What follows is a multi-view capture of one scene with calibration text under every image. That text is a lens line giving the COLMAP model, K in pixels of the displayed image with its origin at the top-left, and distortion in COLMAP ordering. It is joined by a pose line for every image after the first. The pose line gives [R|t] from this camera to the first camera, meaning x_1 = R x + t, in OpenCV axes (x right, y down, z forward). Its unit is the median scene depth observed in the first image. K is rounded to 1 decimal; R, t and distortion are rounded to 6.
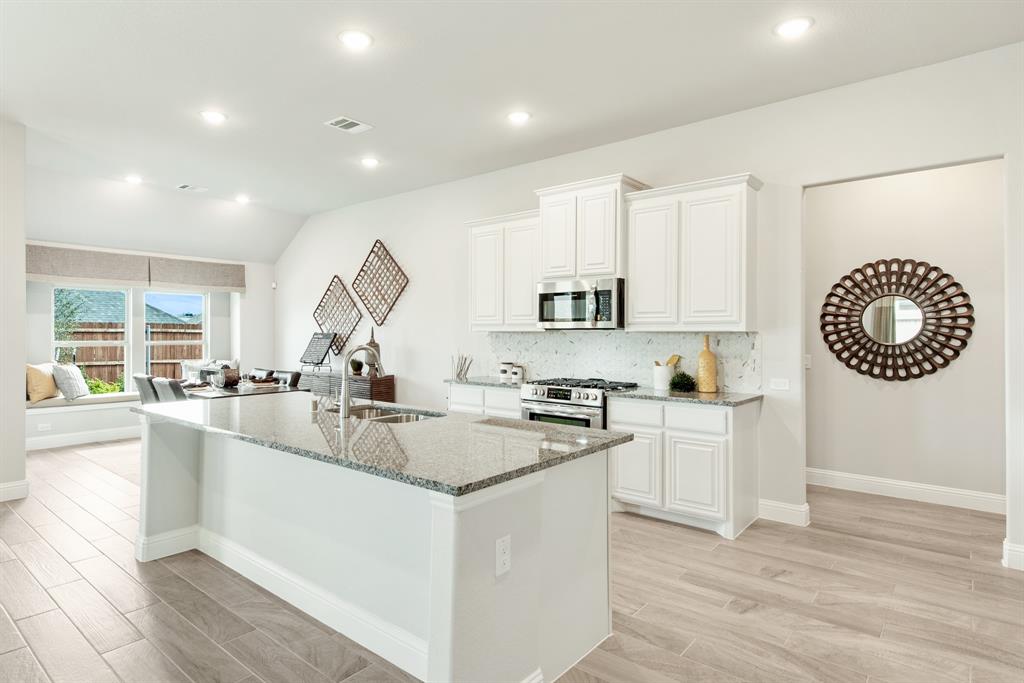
lens RADIAL K [[563.6, 0, 471.5], [0, 563.6, 333.0], [0, 0, 1]] dist [0.011757, -0.000136]
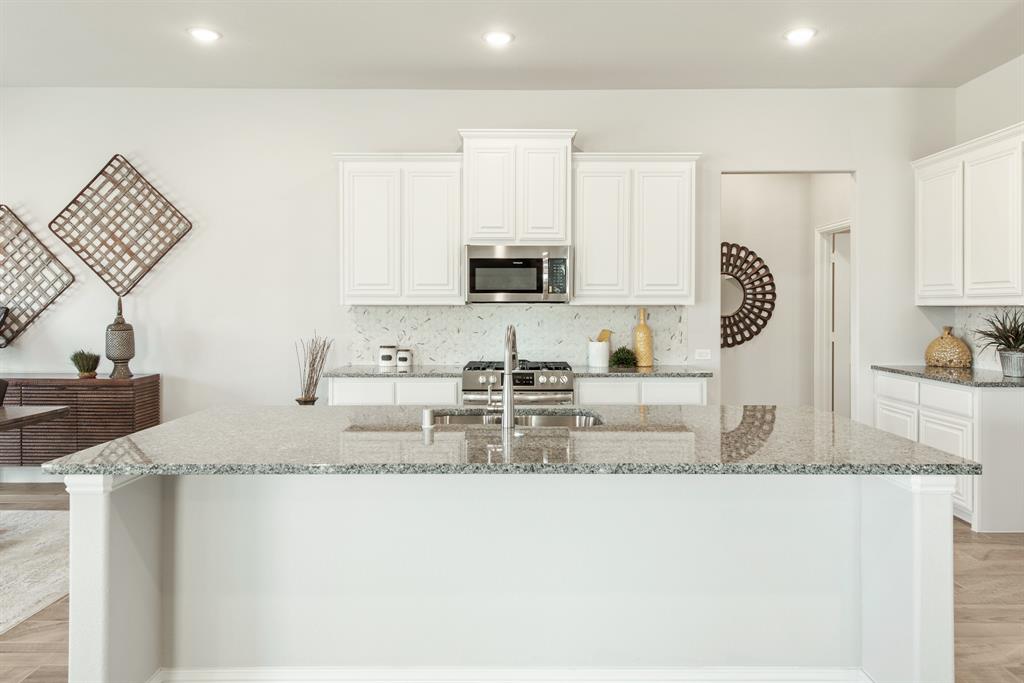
lens RADIAL K [[687.0, 0, 517.5], [0, 687.0, 316.7], [0, 0, 1]] dist [0.024002, -0.004090]
pose [[0.750952, -0.011698, 0.660253, -0.420933], [0.001668, 0.999873, 0.015818, -0.001523], [-0.660354, -0.010778, 0.750877, 0.185800]]
